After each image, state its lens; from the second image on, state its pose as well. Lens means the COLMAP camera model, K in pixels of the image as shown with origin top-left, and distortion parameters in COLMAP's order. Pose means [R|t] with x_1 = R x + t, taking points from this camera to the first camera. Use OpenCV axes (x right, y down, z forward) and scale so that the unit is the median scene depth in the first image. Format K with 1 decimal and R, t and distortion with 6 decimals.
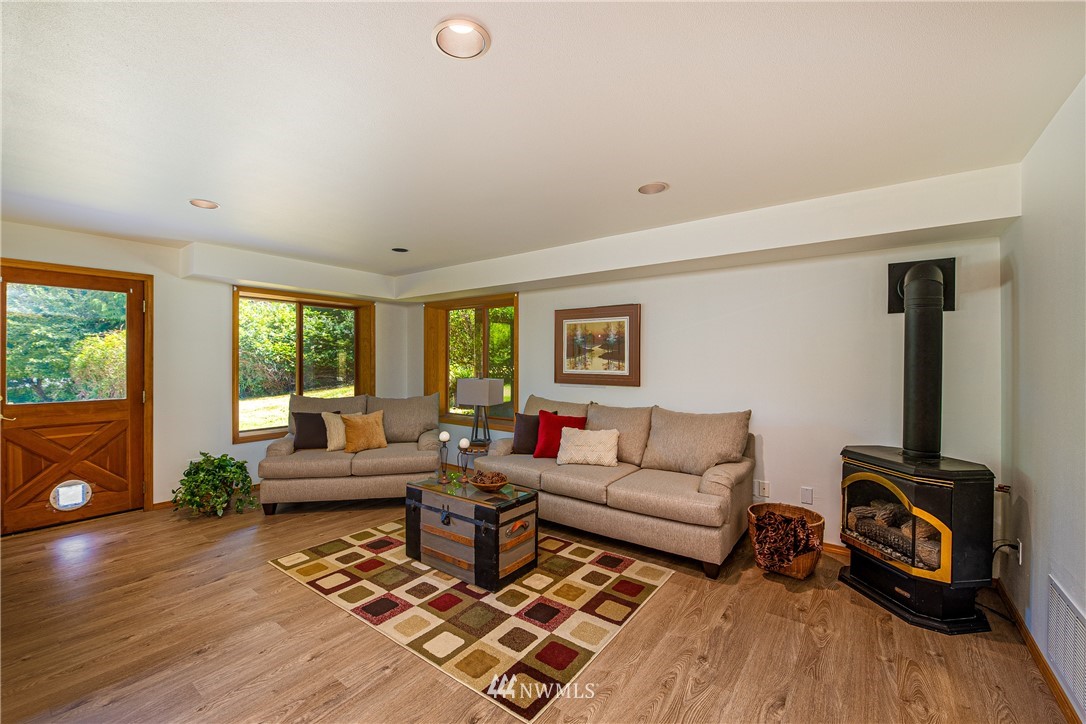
lens RADIAL K [[429.4, 0, 547.4], [0, 429.4, 363.6], [0, 0, 1]] dist [0.001250, -0.004294]
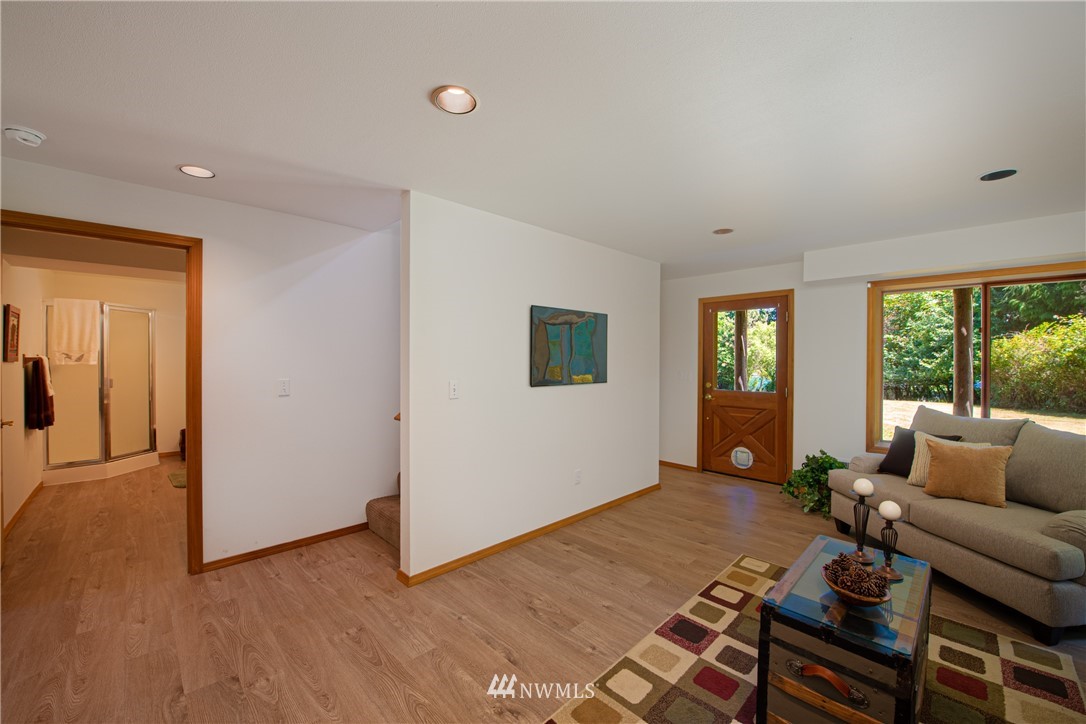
lens RADIAL K [[429.4, 0, 538.1], [0, 429.4, 362.0], [0, 0, 1]] dist [0.001250, -0.004294]
pose [[-0.156785, 0.000887, -0.987632, 0.370398], [-0.010528, 0.999941, 0.002569, -0.003342], [0.987577, 0.010801, -0.156767, 0.539002]]
